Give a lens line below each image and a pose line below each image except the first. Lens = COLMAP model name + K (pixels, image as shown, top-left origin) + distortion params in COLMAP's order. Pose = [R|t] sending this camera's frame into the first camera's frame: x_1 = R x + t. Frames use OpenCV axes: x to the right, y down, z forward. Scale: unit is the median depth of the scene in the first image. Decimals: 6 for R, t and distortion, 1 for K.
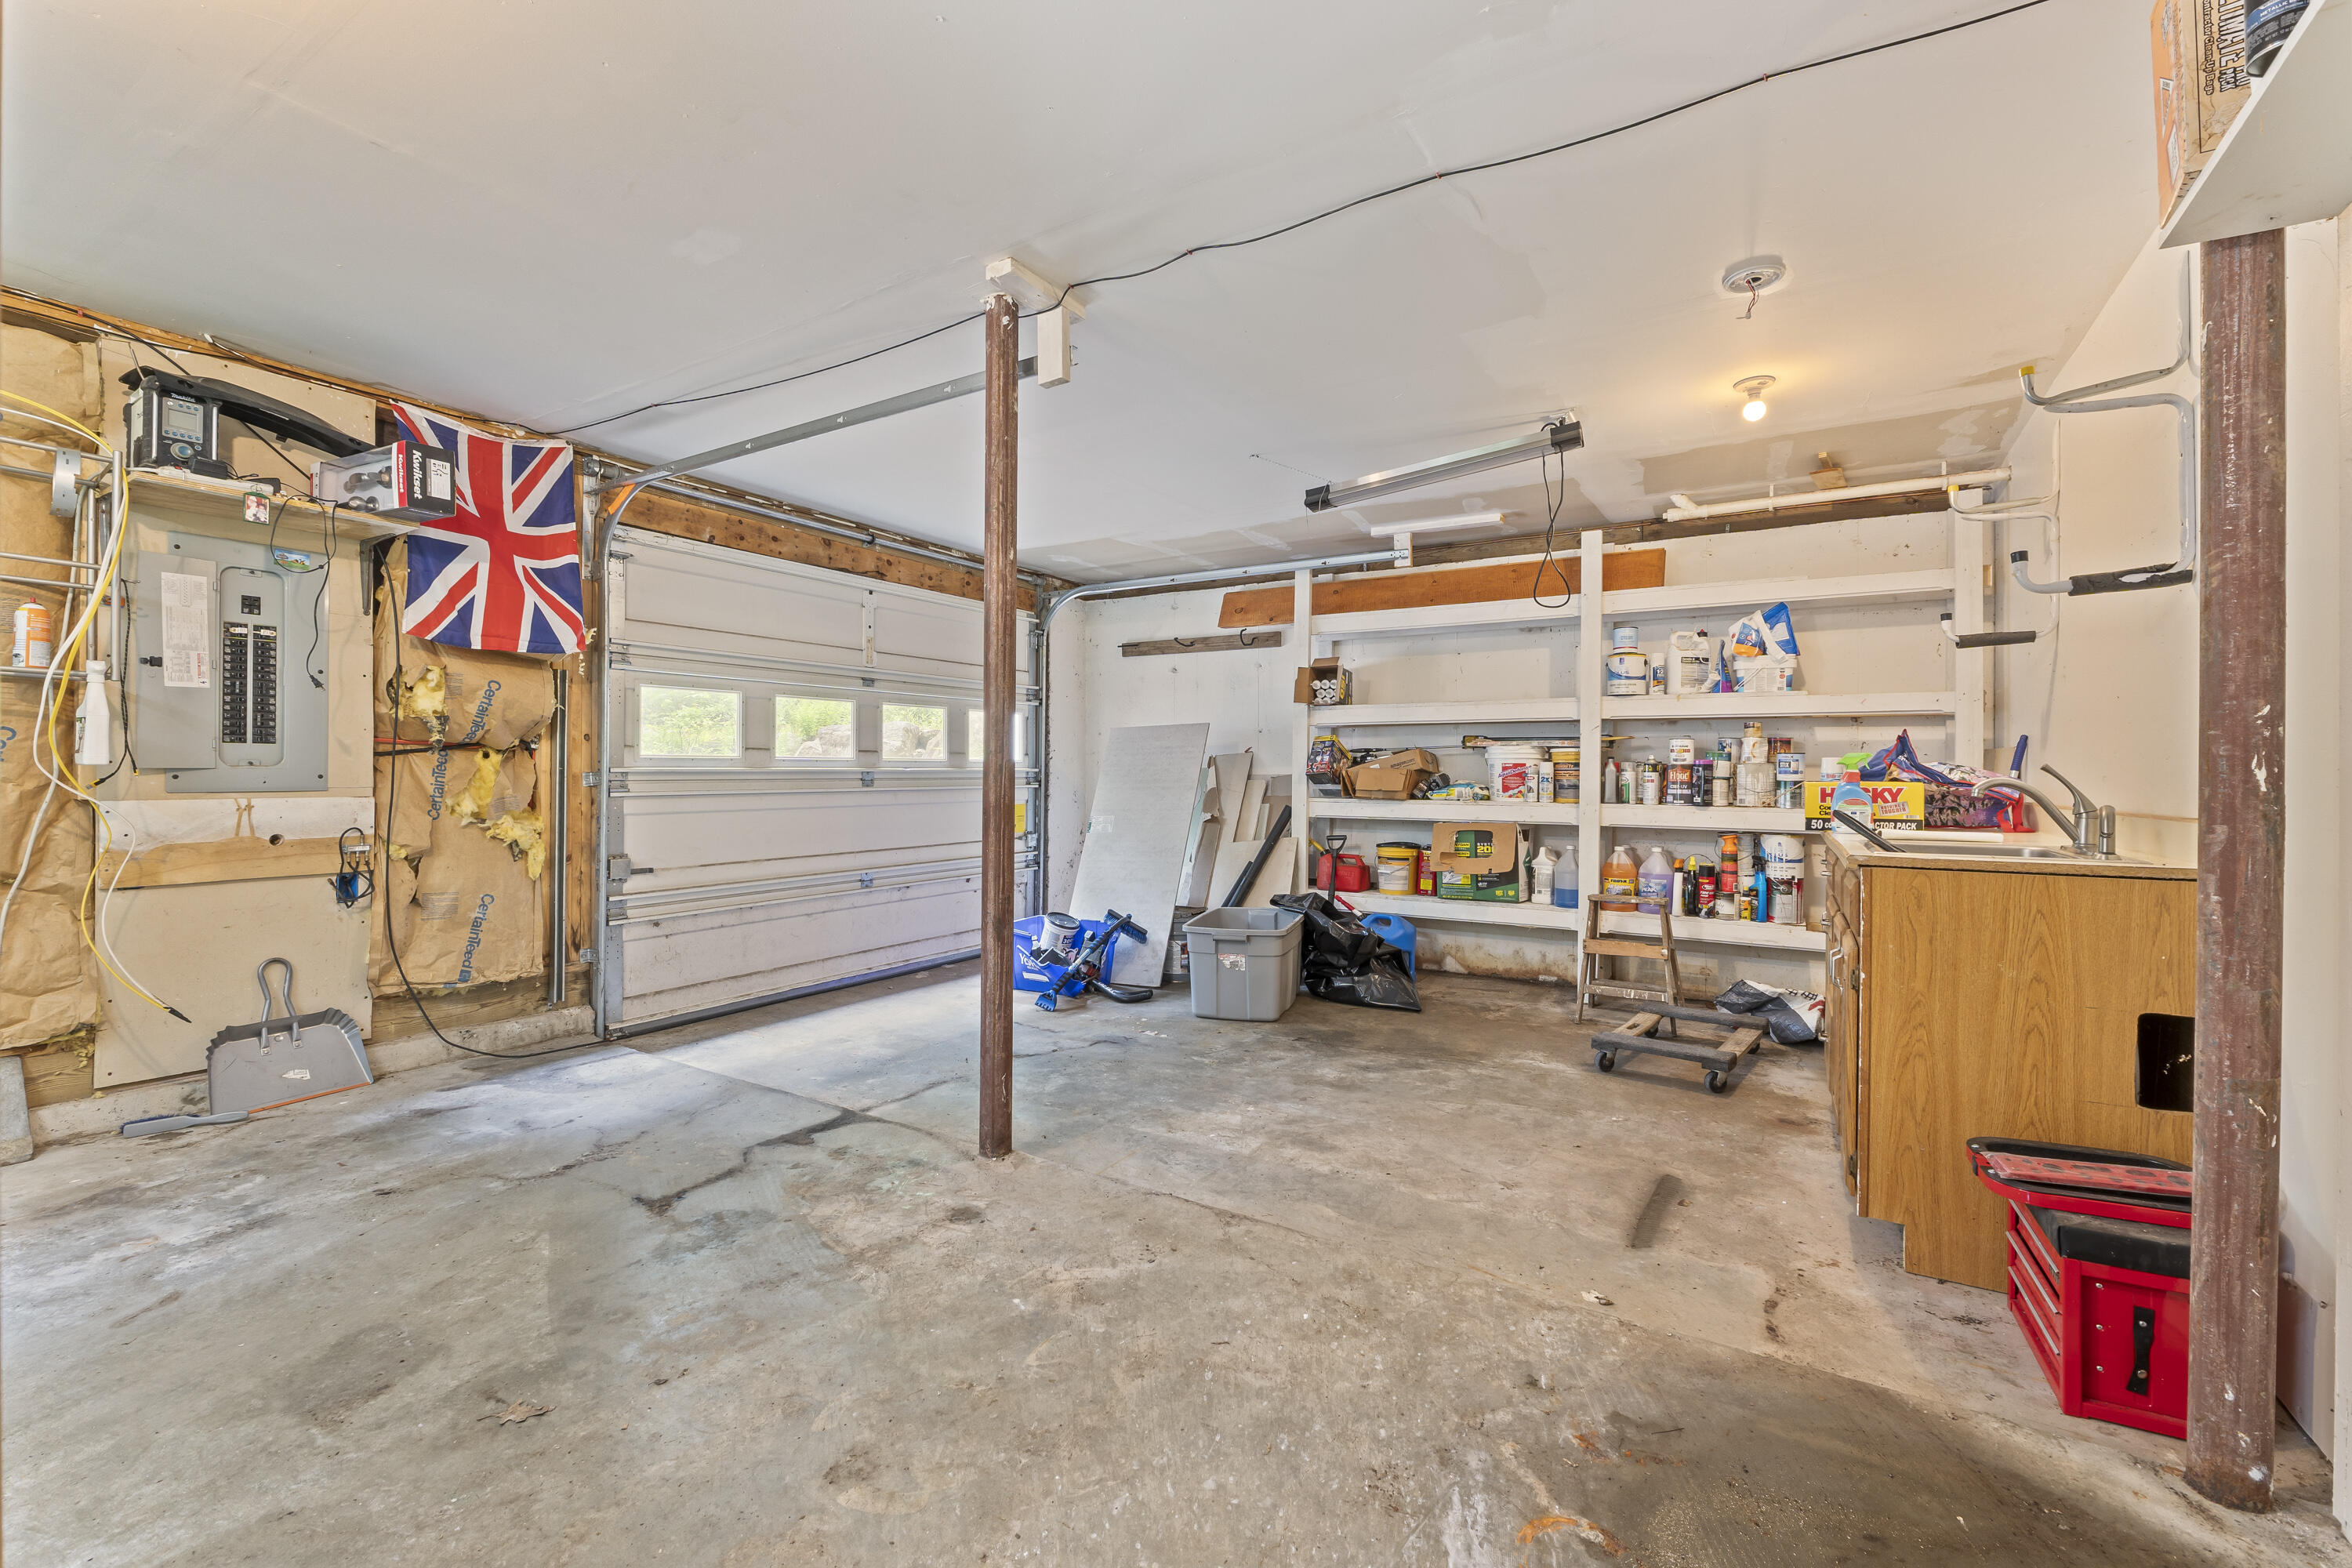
lens RADIAL K [[980.7, 0, 1176.0], [0, 980.7, 784.0], [0, 0, 1]] dist [-0.002251, -0.000230]
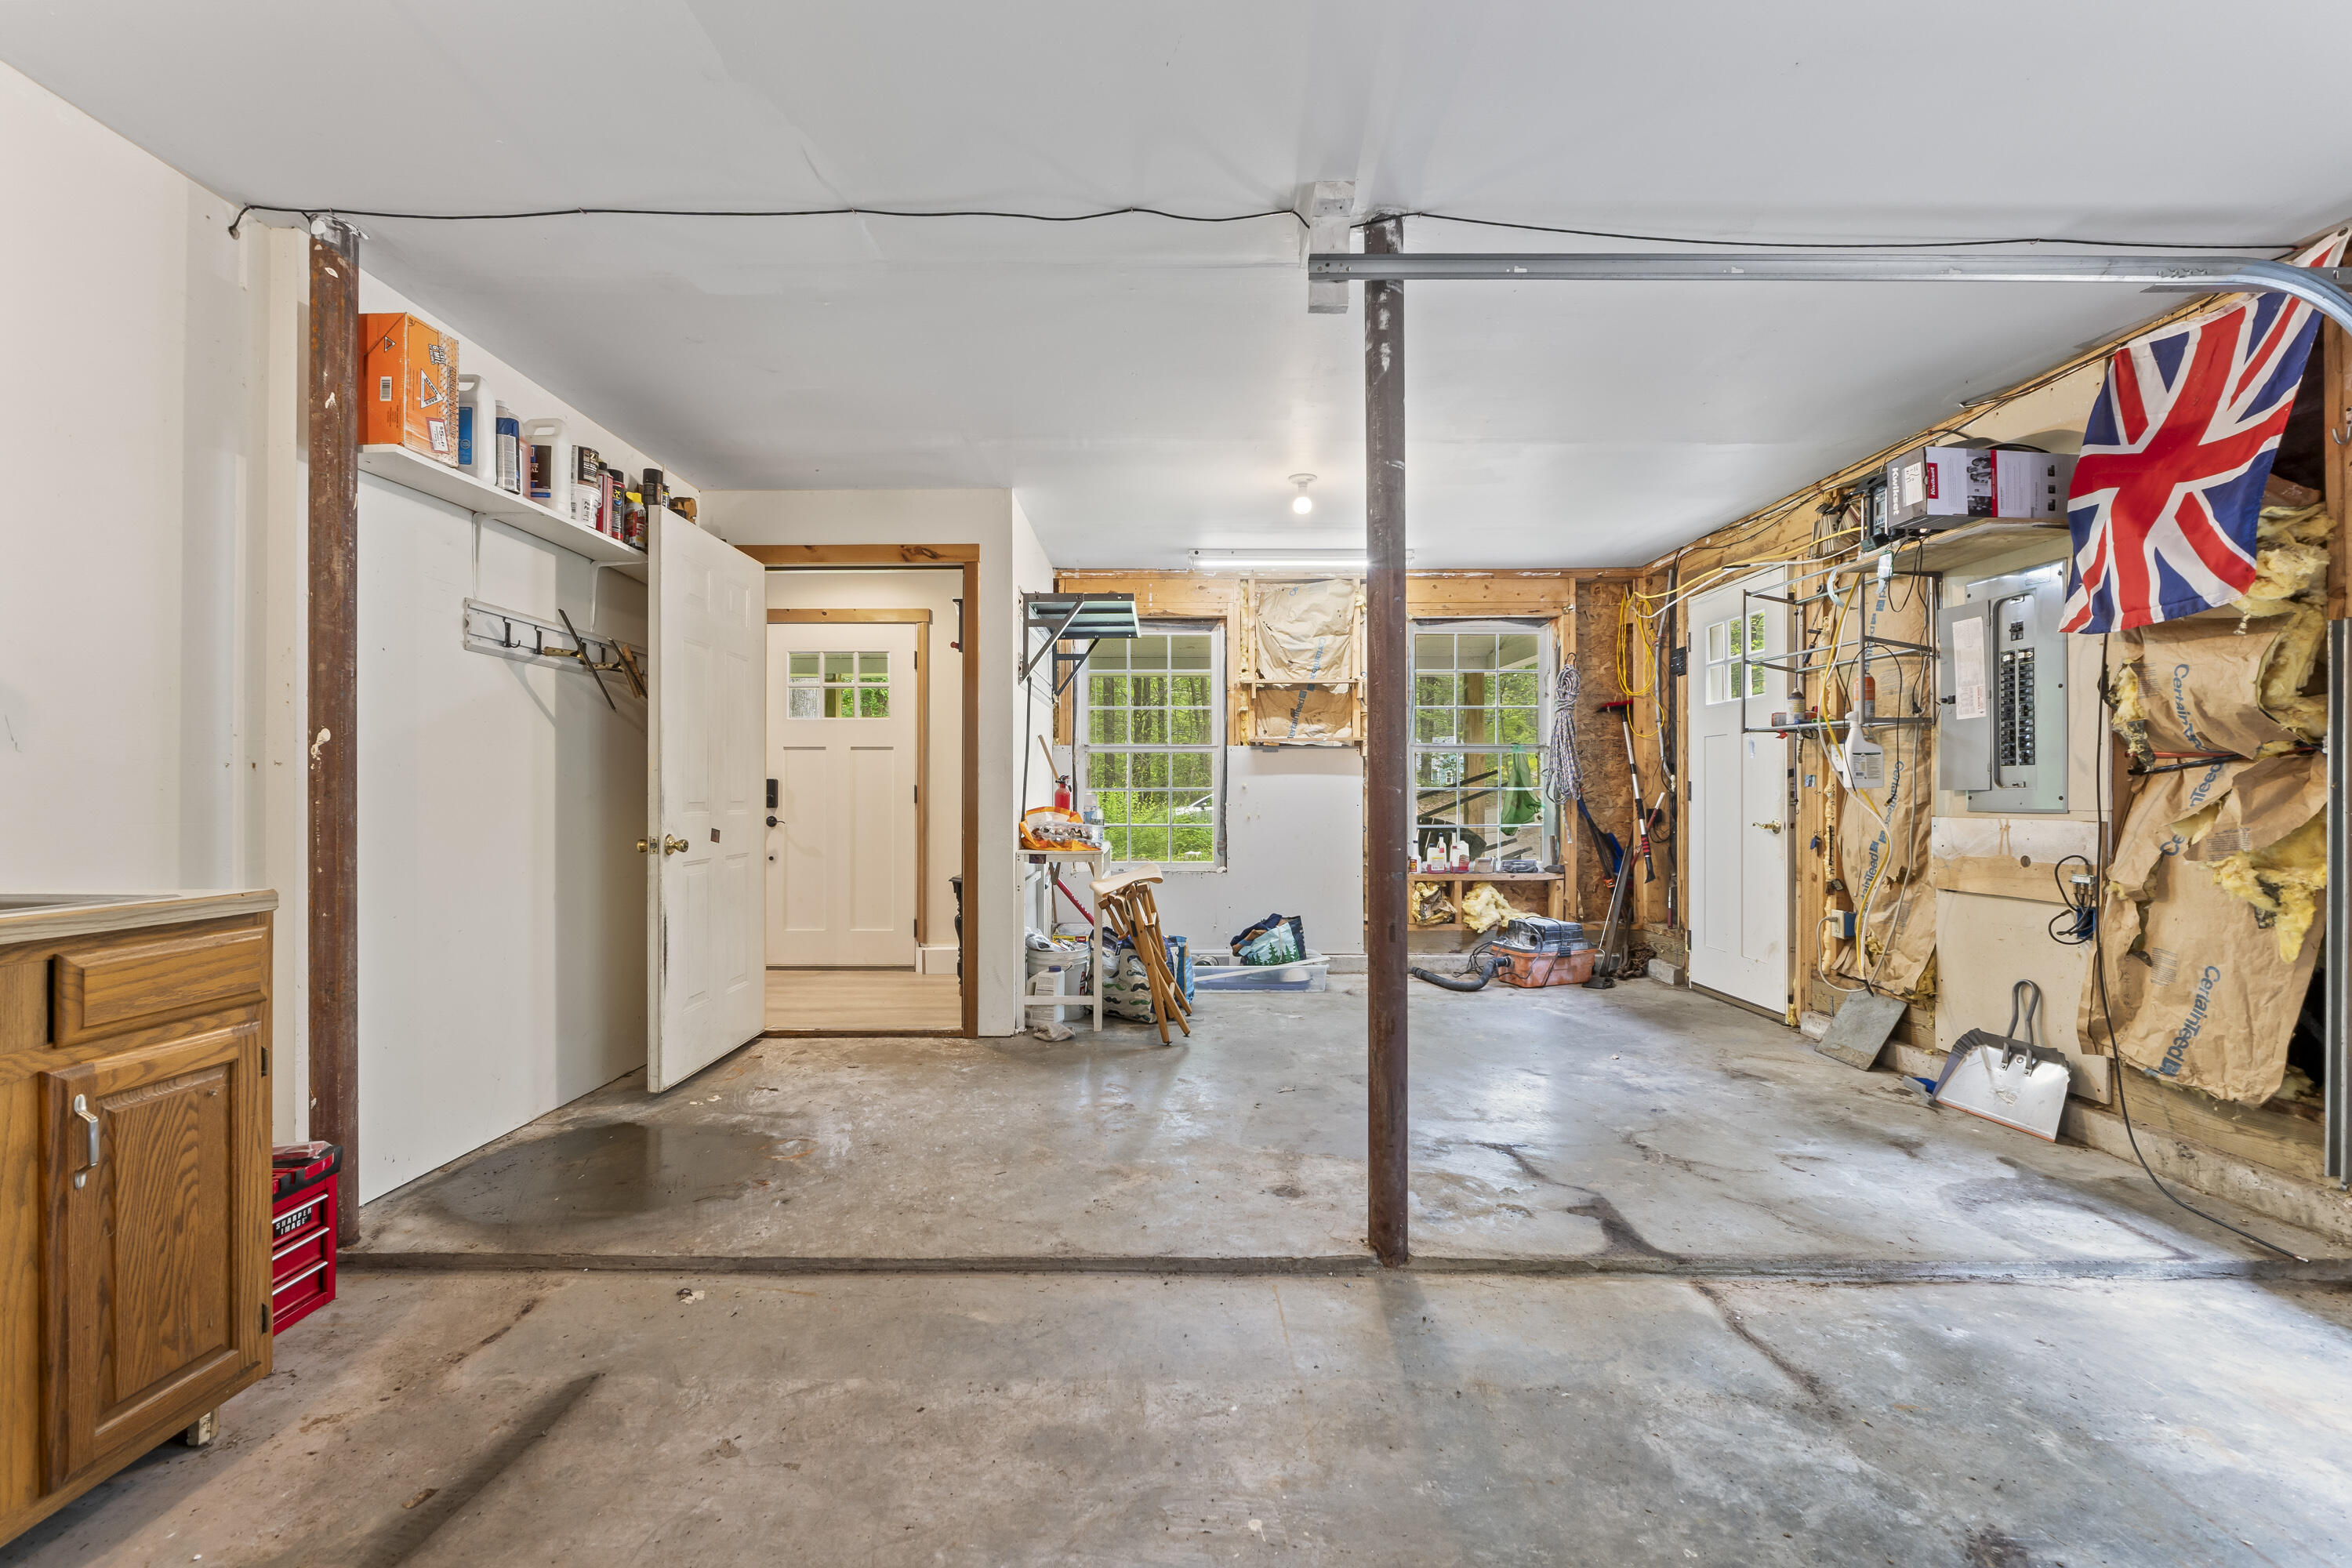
lens RADIAL K [[1056.2, 0, 1176.0], [0, 1056.2, 784.0], [0, 0, 1]] dist [0.024246, -0.000037]
pose [[-0.855784, -0.011380, -0.517208, 0.417028], [-0.010782, 0.999933, -0.004163, -0.008327], [0.517221, 0.002014, -0.855850, 1.597632]]
